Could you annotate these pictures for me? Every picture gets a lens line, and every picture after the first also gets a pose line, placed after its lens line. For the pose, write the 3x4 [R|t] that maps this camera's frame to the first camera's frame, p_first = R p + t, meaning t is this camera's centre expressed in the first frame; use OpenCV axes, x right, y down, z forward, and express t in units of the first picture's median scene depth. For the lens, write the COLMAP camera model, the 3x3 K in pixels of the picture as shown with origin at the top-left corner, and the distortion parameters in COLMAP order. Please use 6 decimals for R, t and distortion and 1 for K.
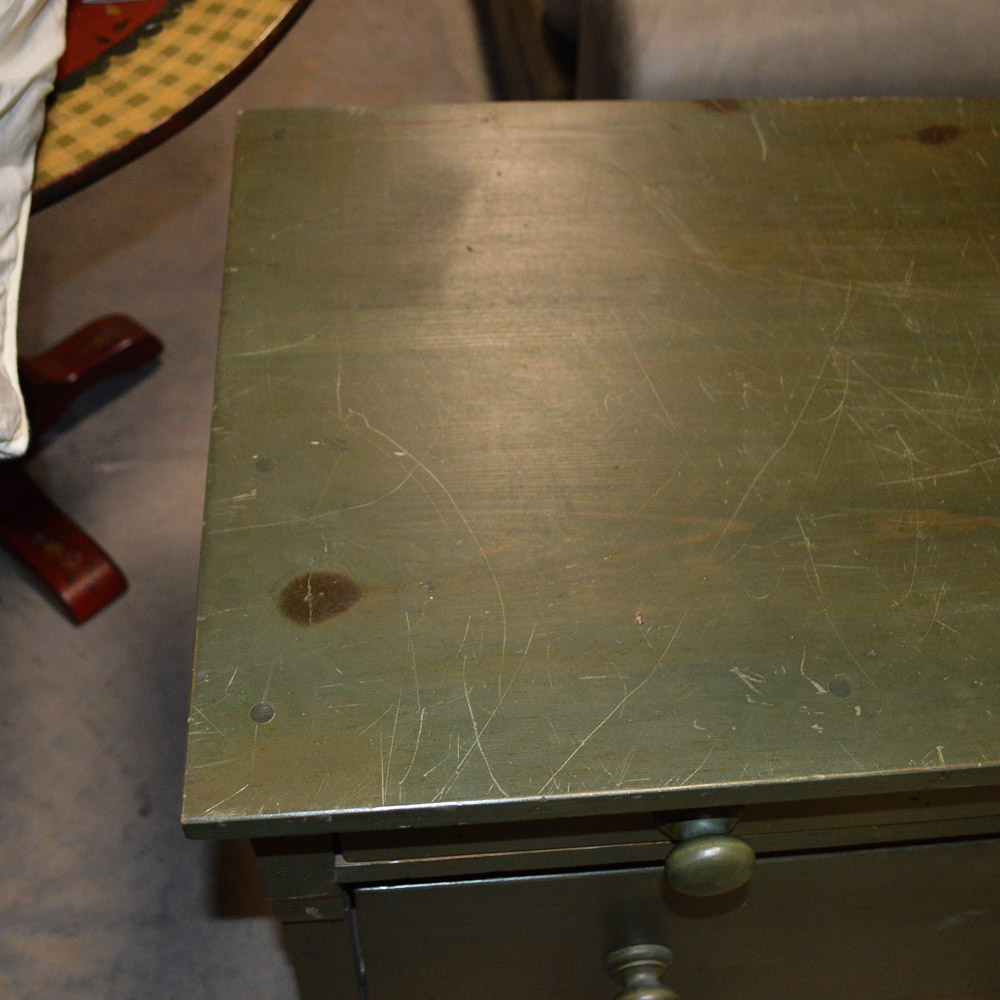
lens RADIAL K [[1292.7, 0, 491.5], [0, 1292.7, 506.5], [0, 0, 1]] dist [-0.078437, 0.000000]
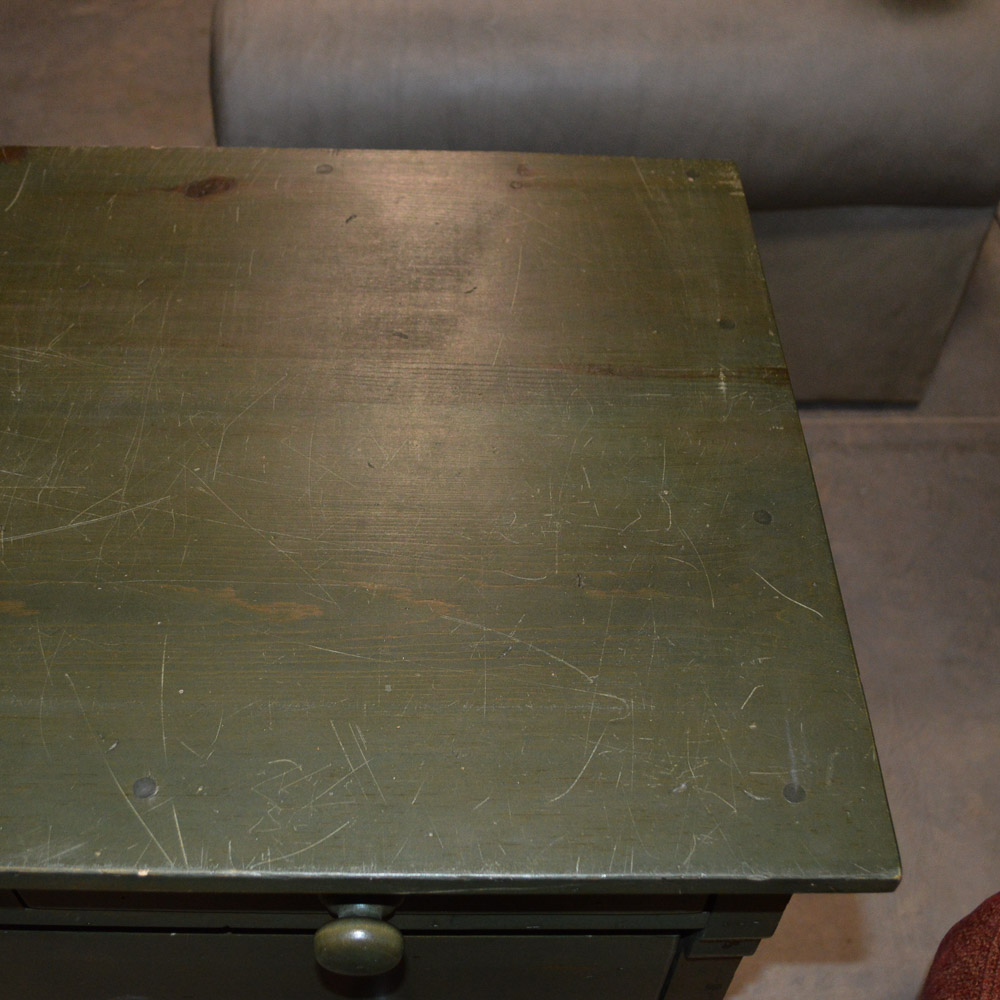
lens RADIAL K [[1292.7, 0, 499.8], [0, 1292.7, 503.7], [0, 0, 1]] dist [-0.078437, 0.000000]
pose [[0.997351, 0.056030, -0.046390, 0.869715], [-0.055967, 0.998429, 0.002654, -0.094574], [0.046466, -0.000051, 0.998920, 0.055461]]
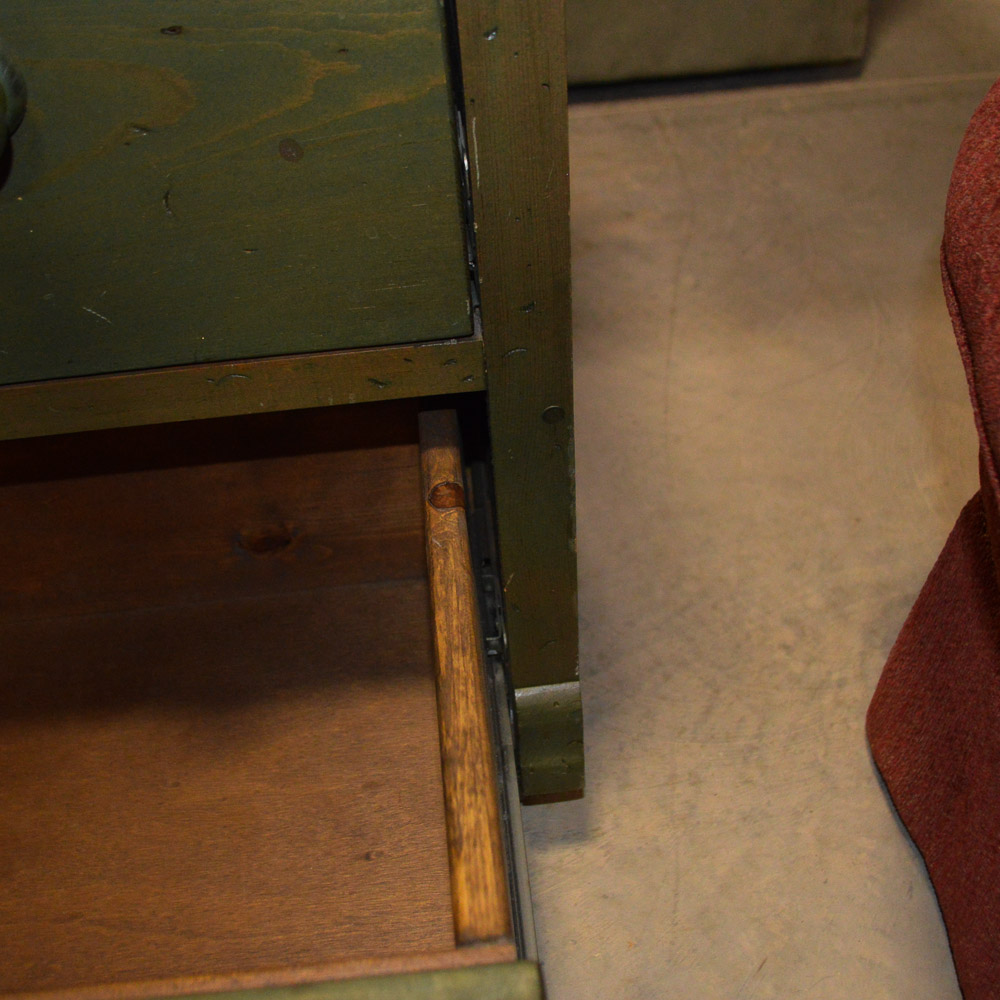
lens RADIAL K [[1206.7, 0, 506.5], [0, 1206.7, 503.2], [0, 0, 1]] dist [-0.082319, 0.000000]
pose [[0.996495, -0.061675, -0.056516, 1.045651], [0.055240, 0.992494, -0.109106, 0.747713], [0.062821, 0.105602, 0.992422, 0.704922]]
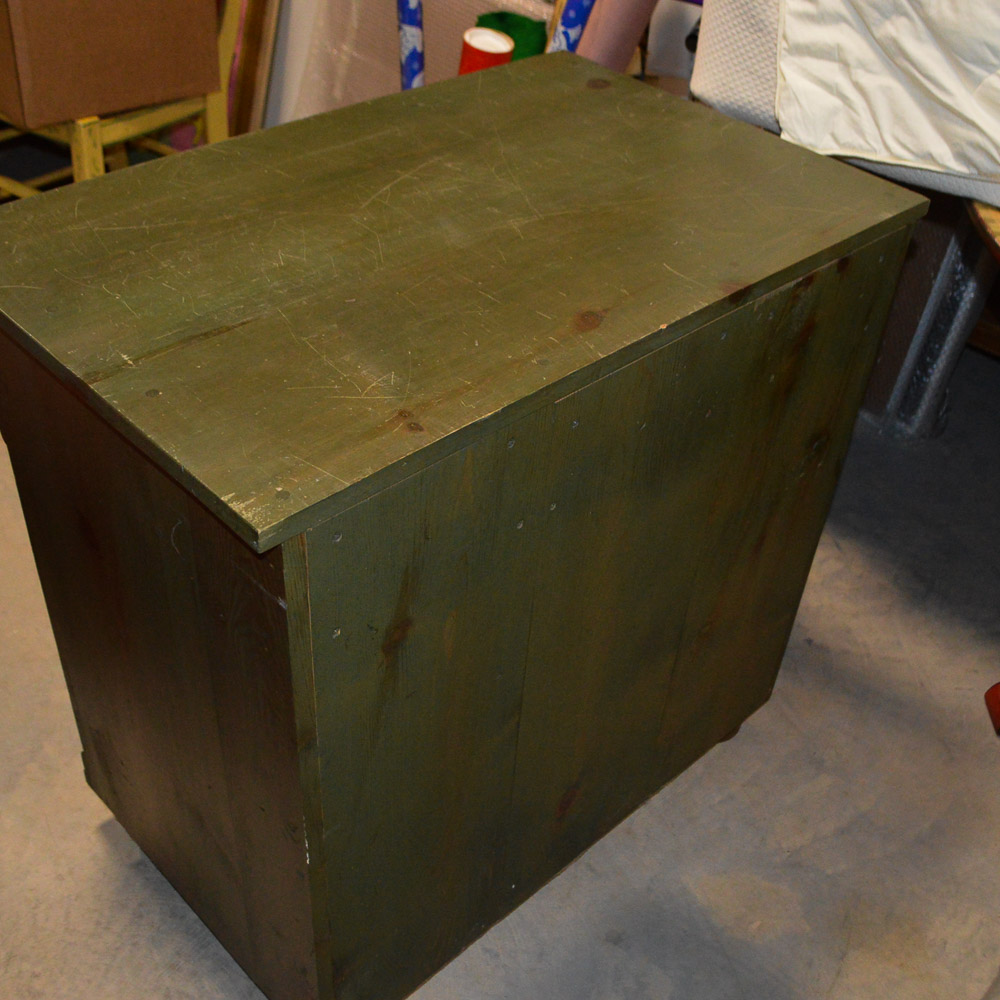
lens RADIAL K [[1206.7, 0, 506.4], [0, 1206.7, 500.8], [0, 0, 1]] dist [-0.082319, 0.000000]
pose [[-0.769390, 0.337701, -0.542215, 1.494426], [-0.533091, 0.128201, 0.836288, -1.627689], [0.351928, 0.932482, 0.081389, 1.436529]]
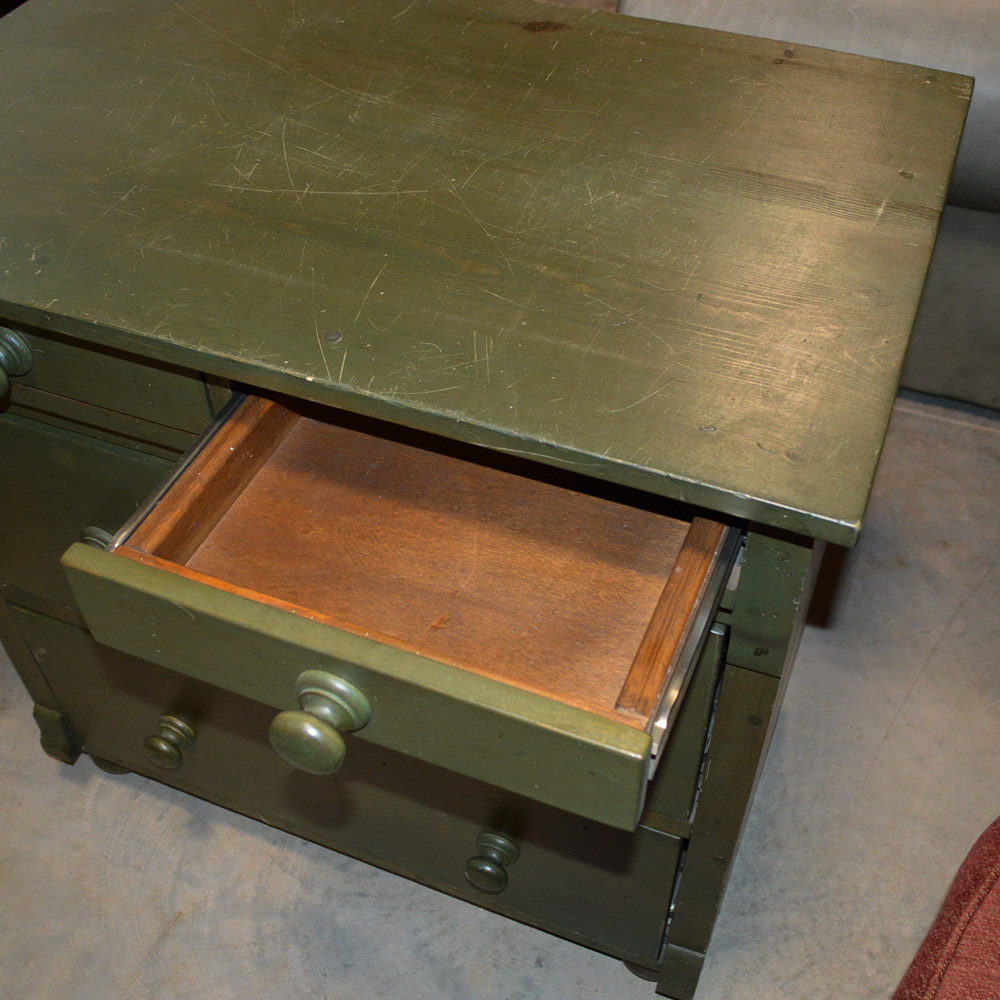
lens RADIAL K [[1206.7, 0, 500.6], [0, 1206.7, 506.3], [0, 0, 1]] dist [-0.082319, 0.000000]
pose [[0.888989, 0.298674, -0.347121, 1.189619], [-0.311883, 0.949938, 0.018614, 0.200904], [0.335303, 0.091713, 0.937636, -0.090190]]
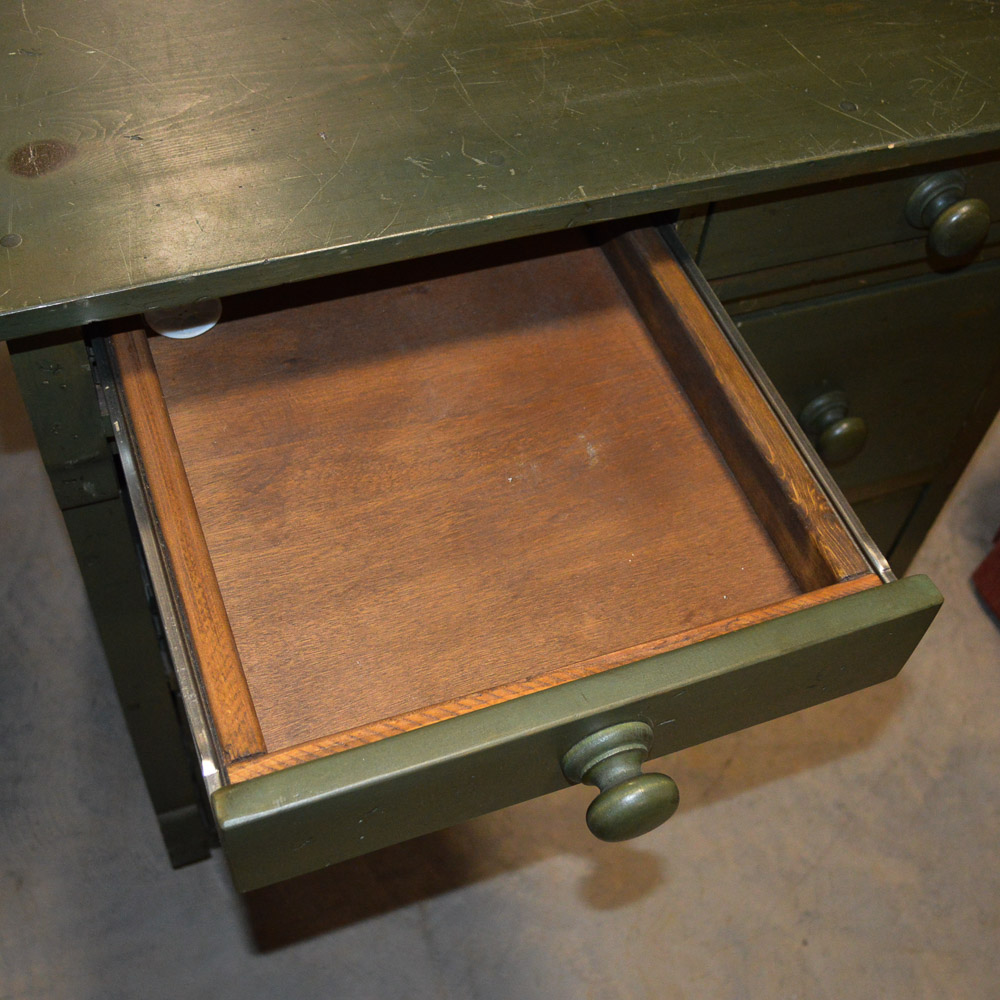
lens RADIAL K [[1292.7, 0, 499.2], [0, 1292.7, 500.6], [0, 0, 1]] dist [-0.078437, 0.000000]
pose [[0.959891, -0.187711, 0.208265, -0.035157], [0.170358, 0.980446, 0.098507, 0.305706], [-0.222684, -0.059077, 0.973099, -0.183025]]
